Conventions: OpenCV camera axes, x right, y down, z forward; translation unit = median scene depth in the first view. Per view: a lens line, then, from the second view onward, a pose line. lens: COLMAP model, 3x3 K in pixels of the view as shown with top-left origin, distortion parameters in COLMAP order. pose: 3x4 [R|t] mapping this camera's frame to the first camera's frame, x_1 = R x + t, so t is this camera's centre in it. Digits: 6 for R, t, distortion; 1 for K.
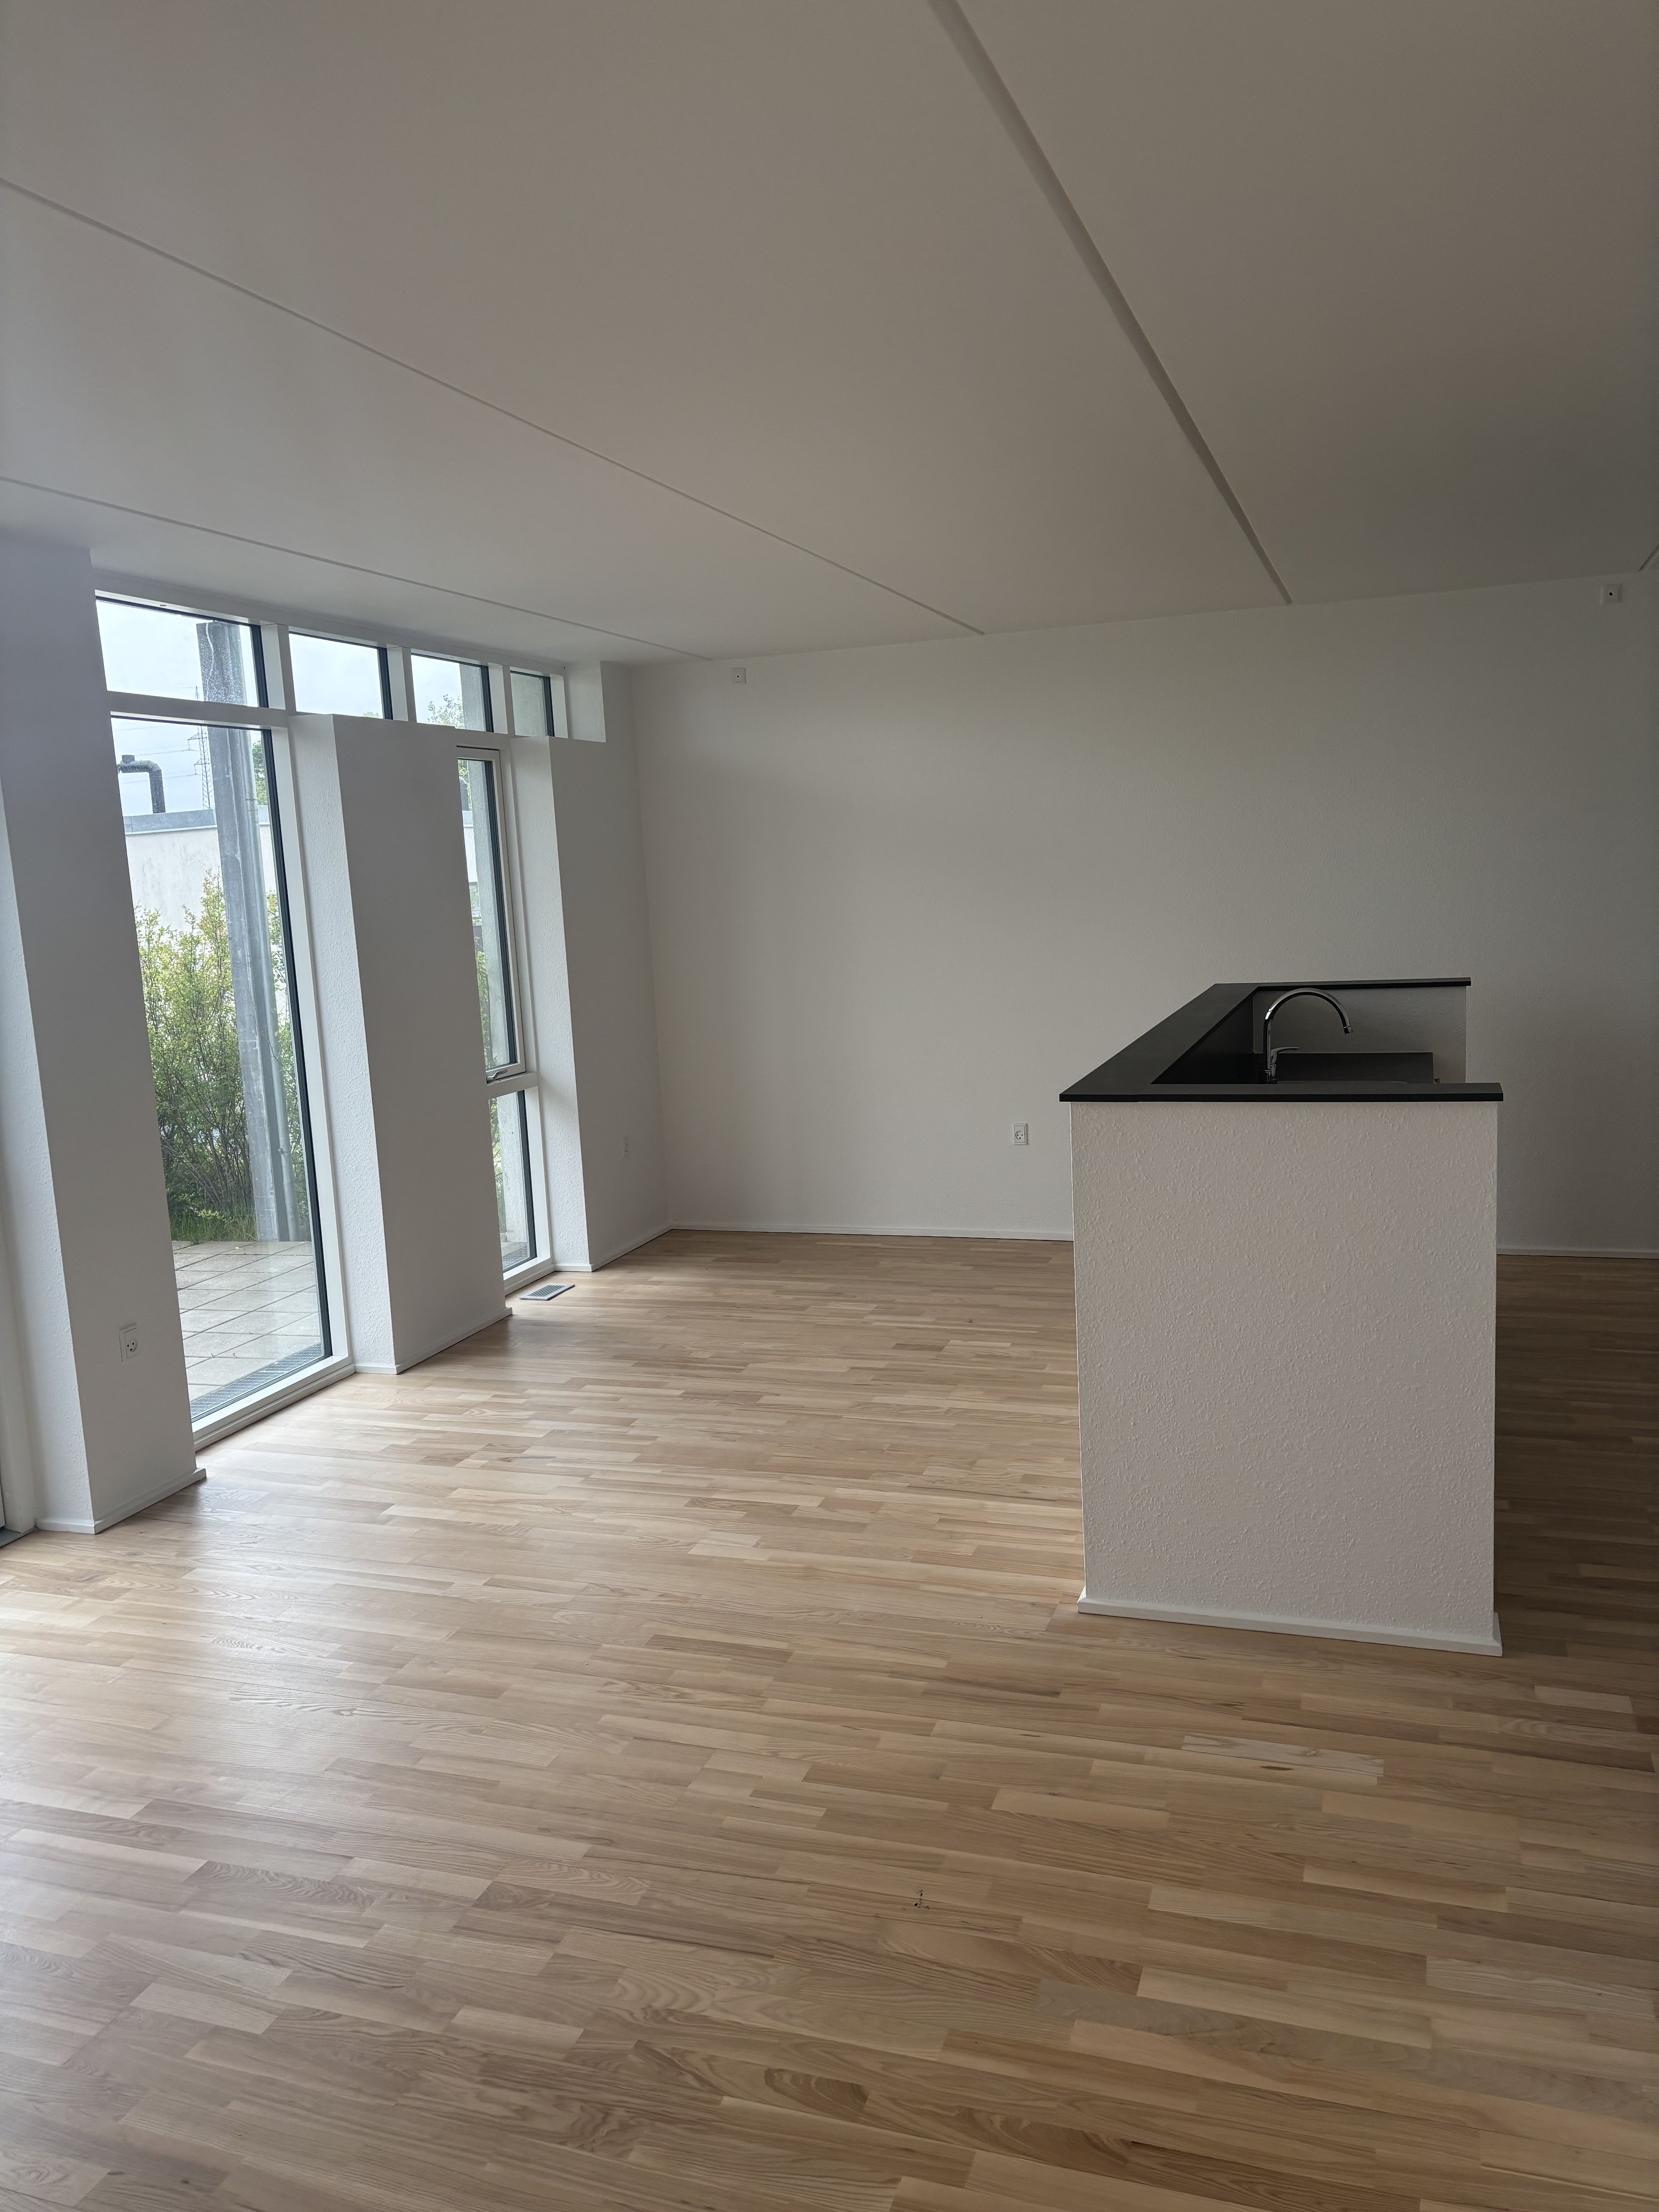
lens RADIAL K [[1669.1, 0, 829.5], [0, 1669.1, 1106.0], [0, 0, 1]] dist [0.070975, -0.085774]
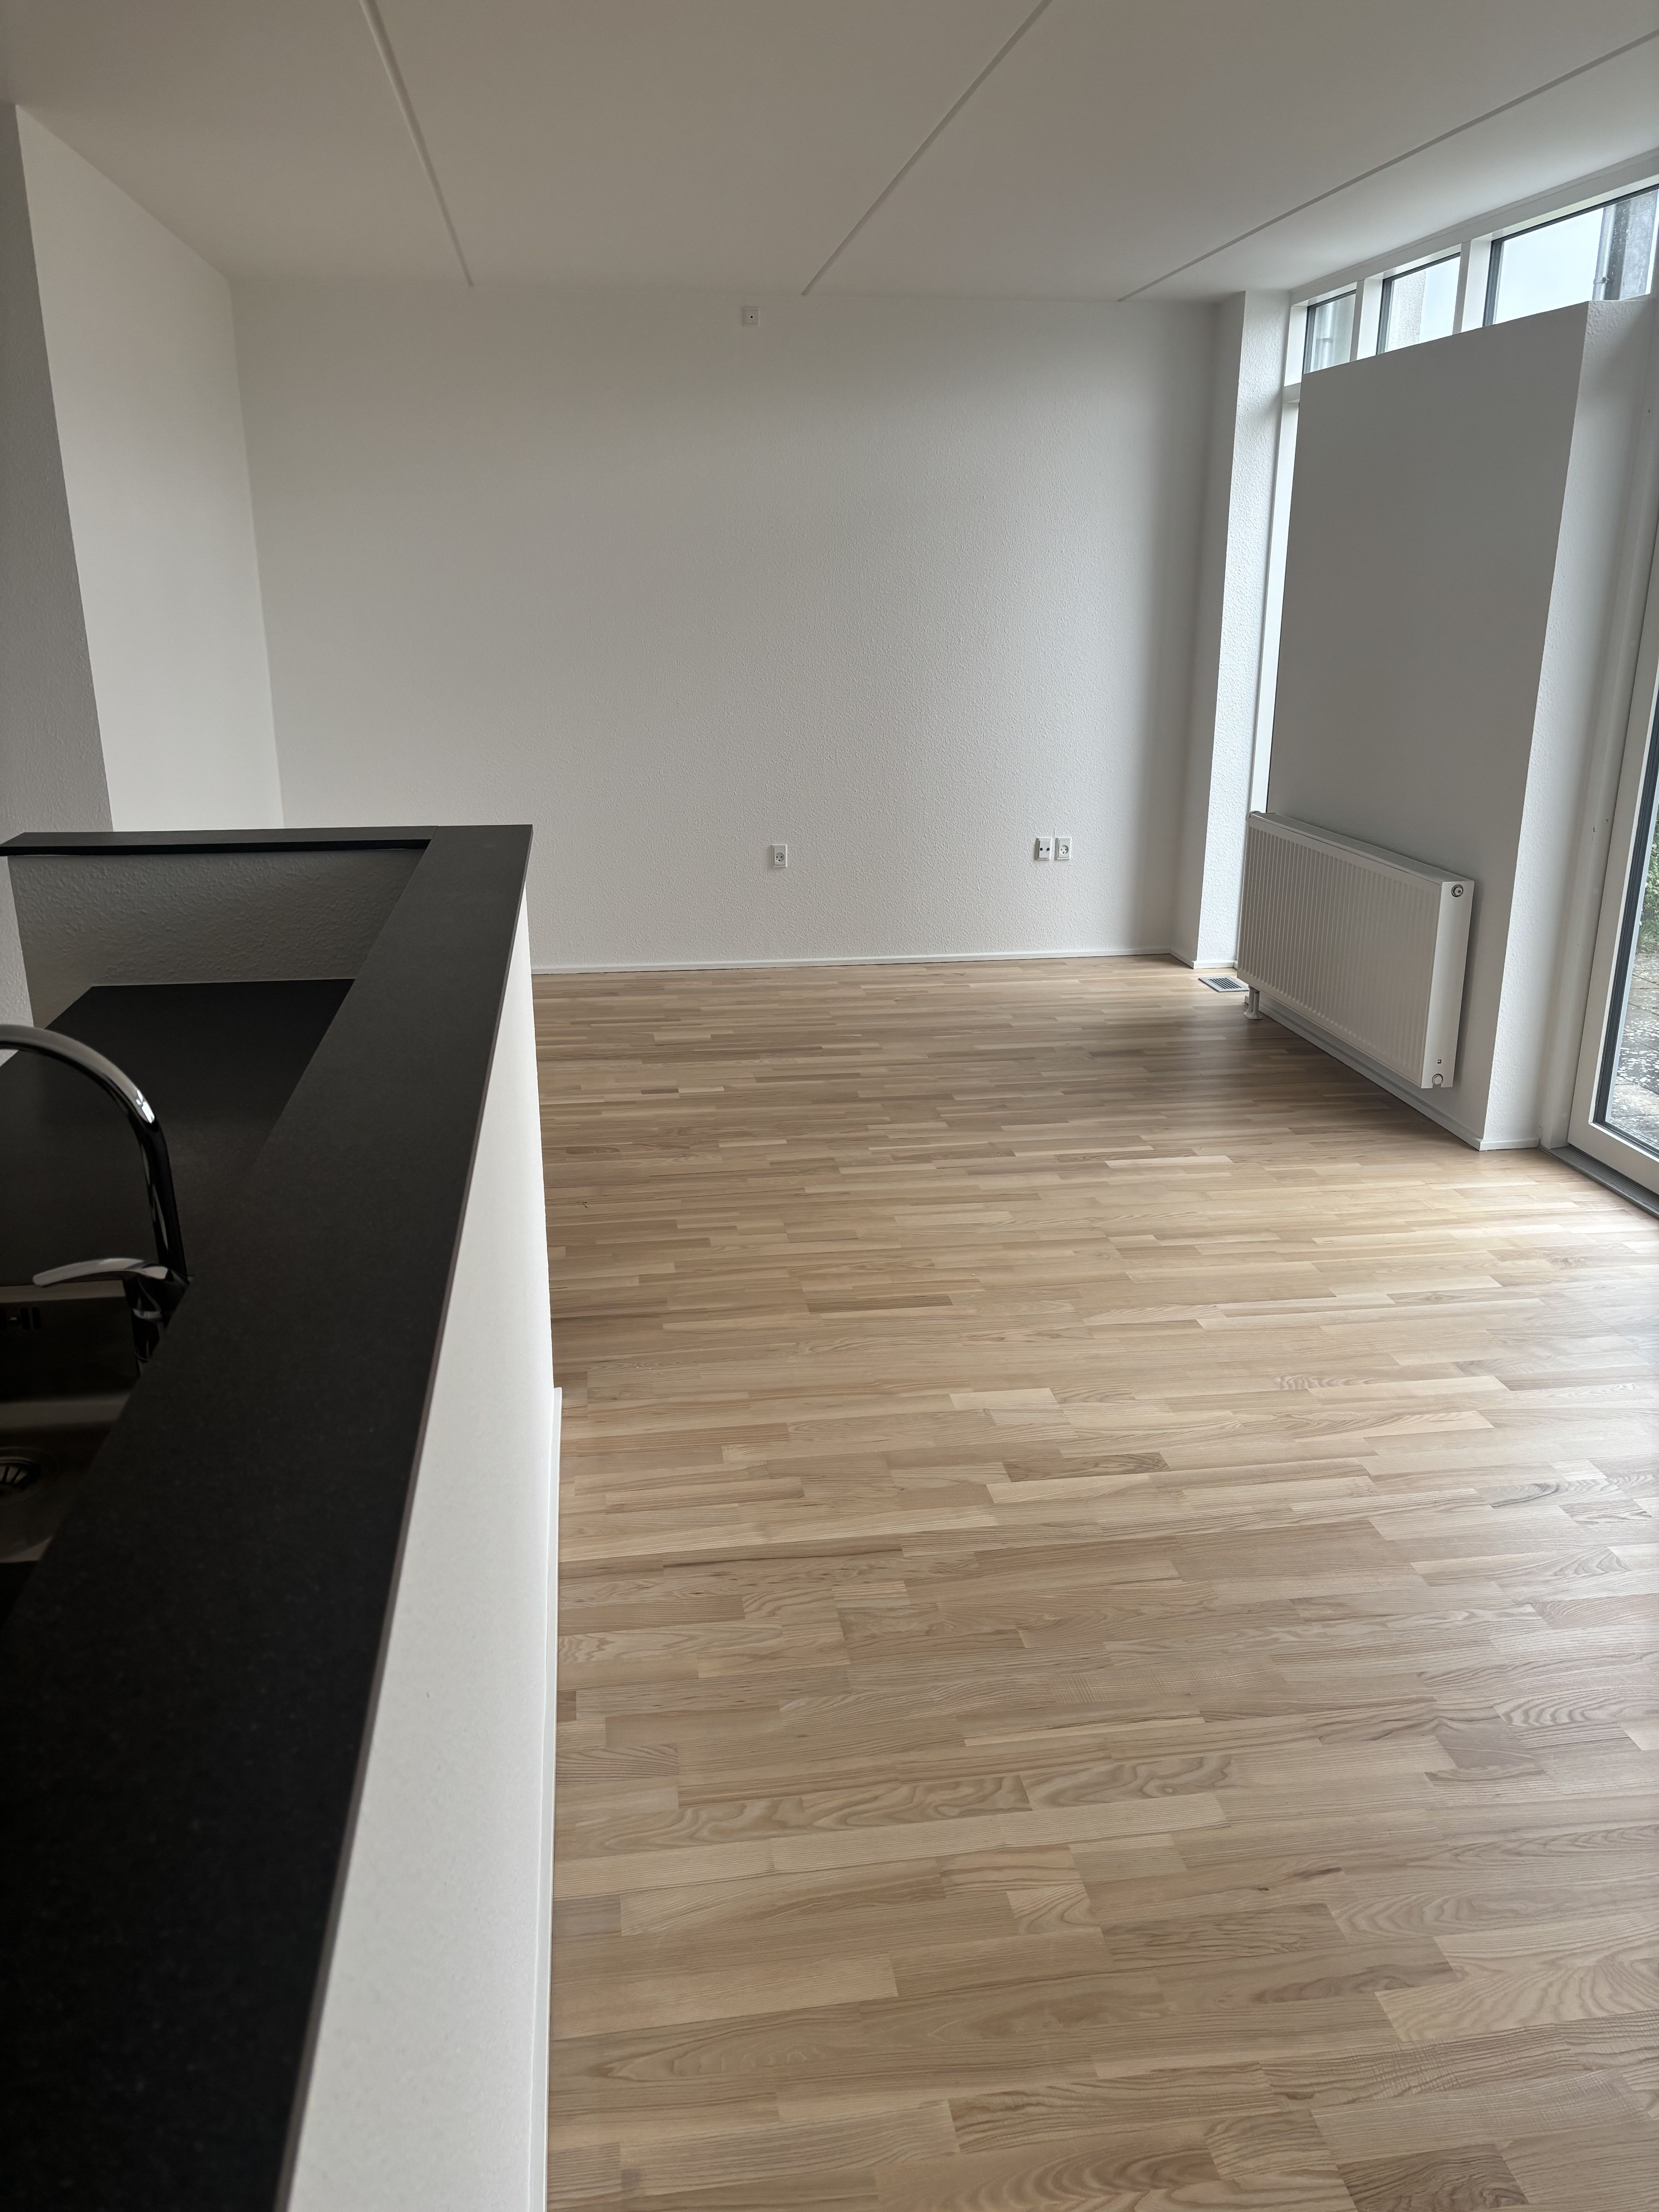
lens RADIAL K [[1669.1, 0, 829.5], [0, 1669.1, 1106.0], [0, 0, 1]] dist [0.070975, -0.085774]
pose [[-0.886830, 0.186881, -0.422620, 0.304160], [-0.024100, 0.894623, 0.446171, -0.205514], [0.461467, 0.405863, -0.788875, 1.396146]]
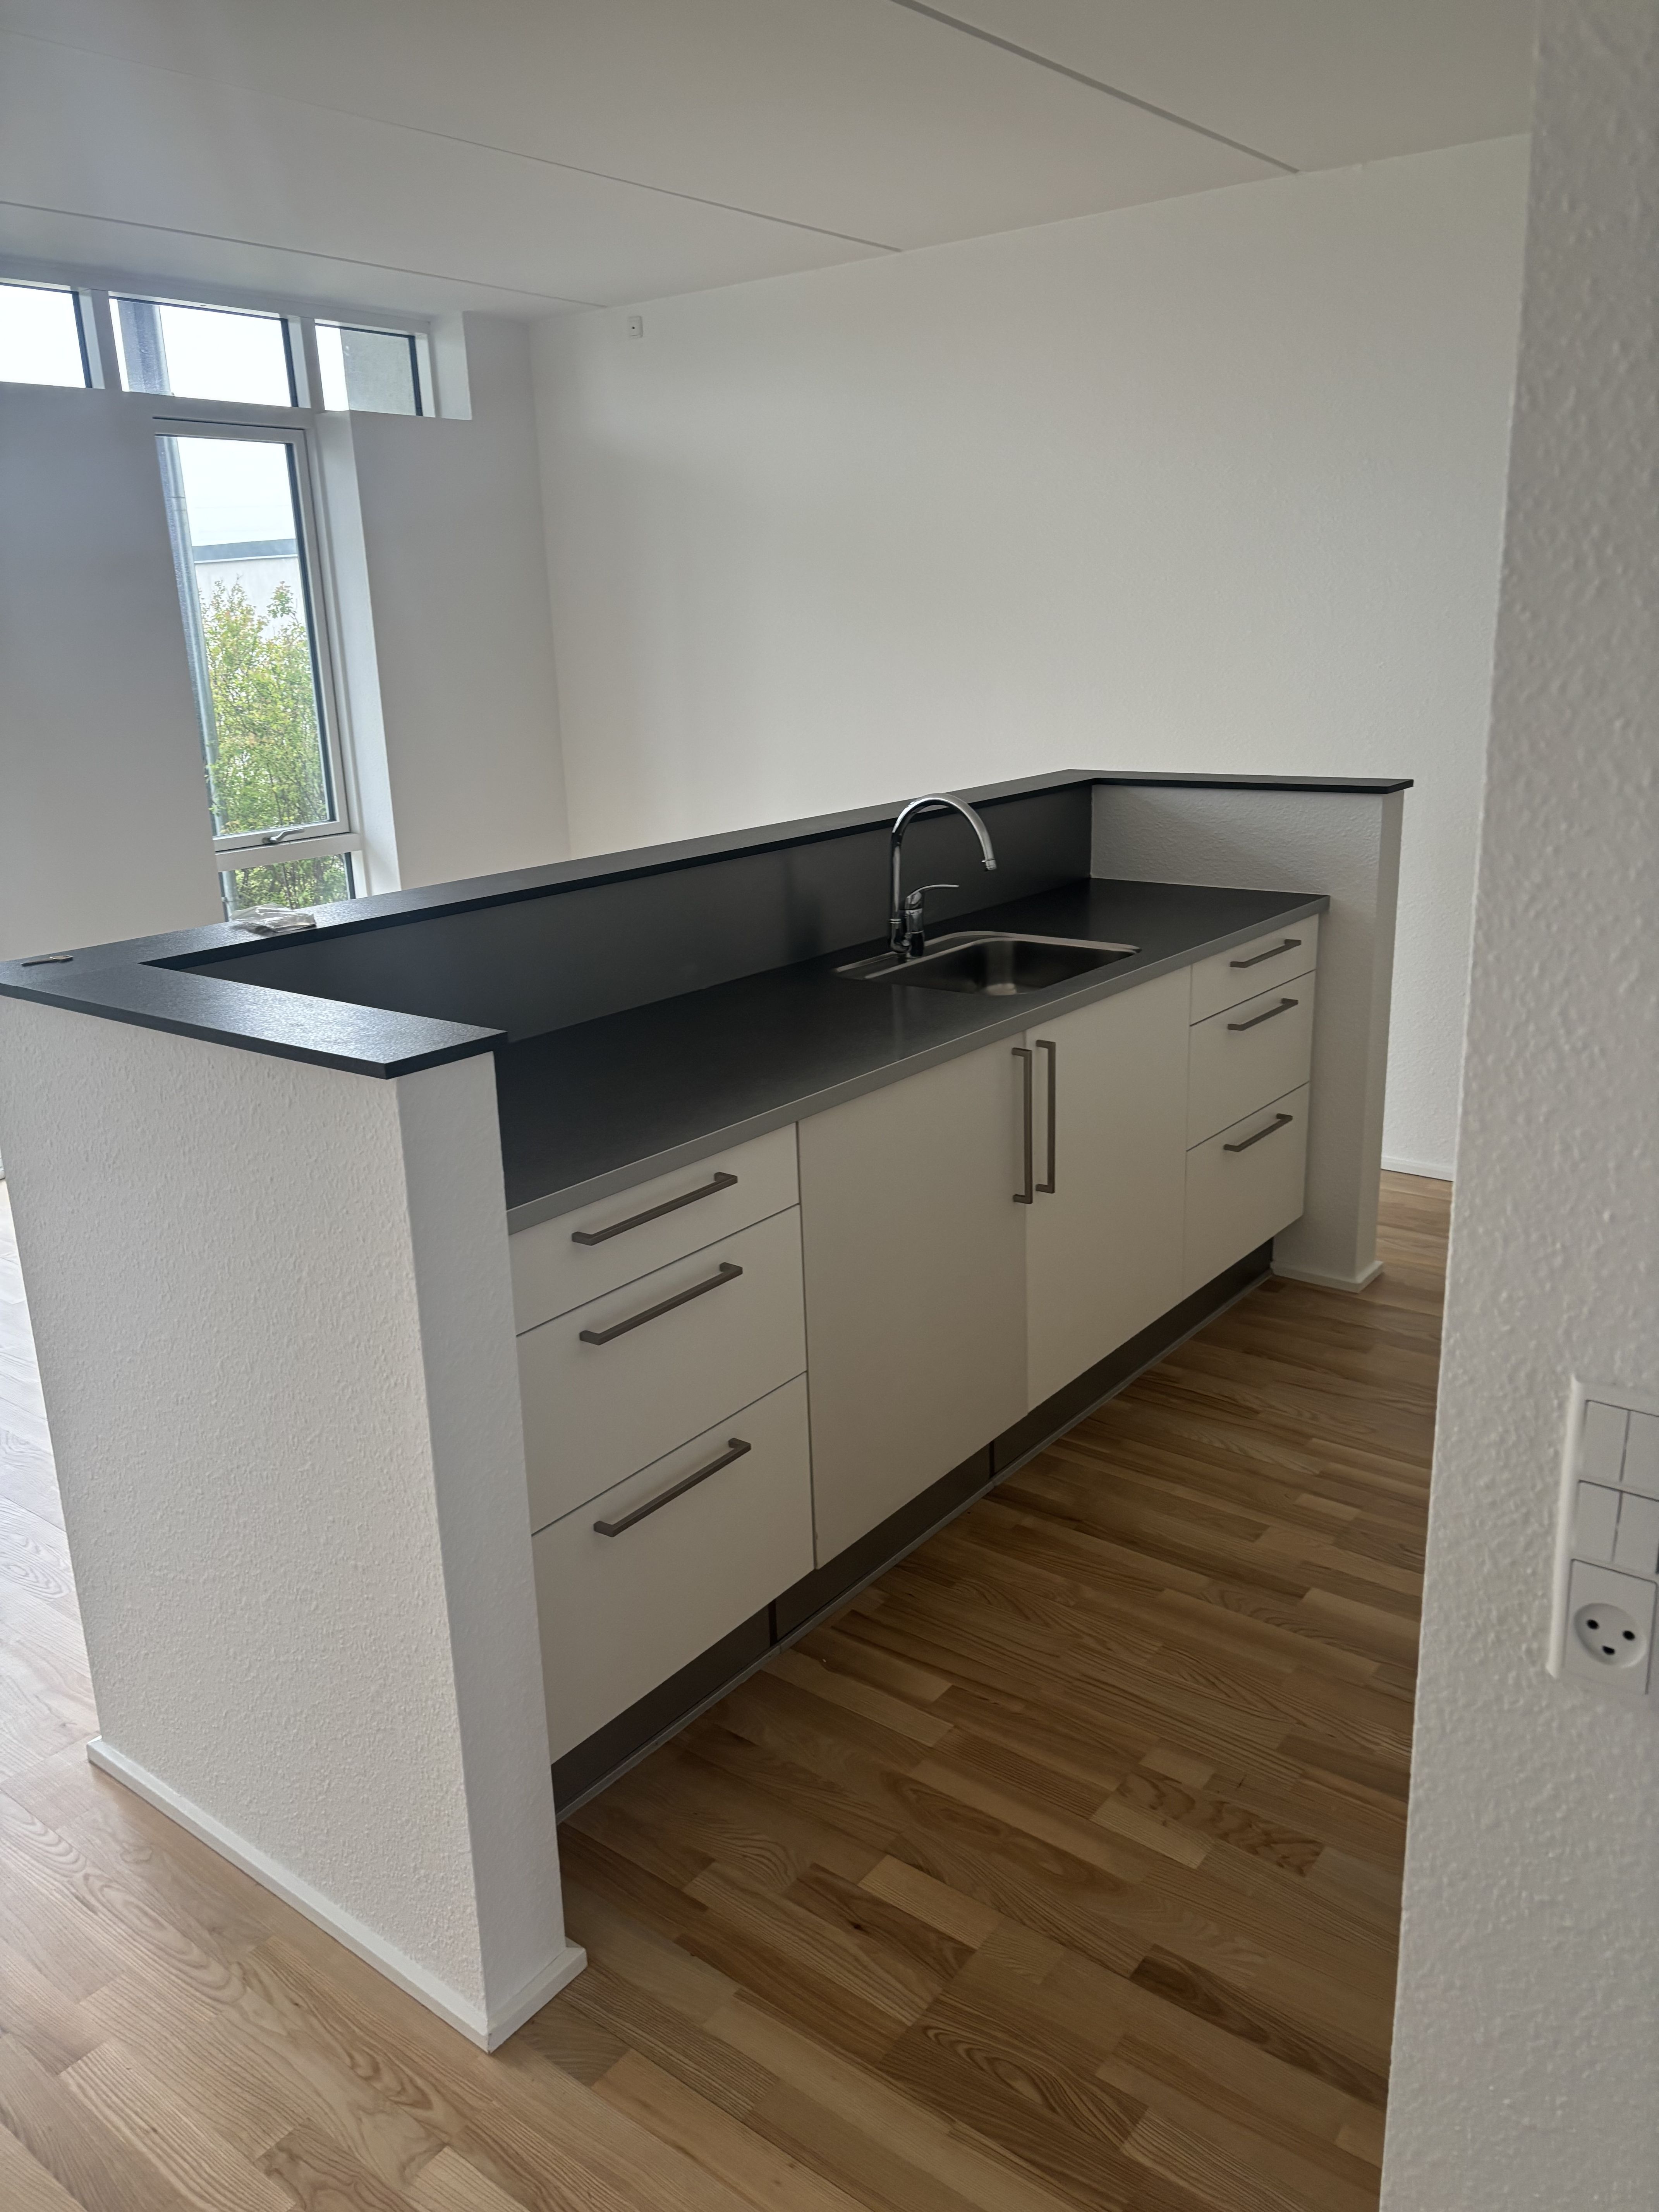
lens RADIAL K [[1682.2, 0, 788.8], [0, 1682.2, 1066.0], [0, 0, 1]] dist [0.076711, -0.066787]
pose [[0.943297, 0.102263, -0.315805, 0.473900], [-0.058799, 0.987795, 0.144233, -0.061410], [0.326701, -0.117486, 0.937797, 0.403395]]
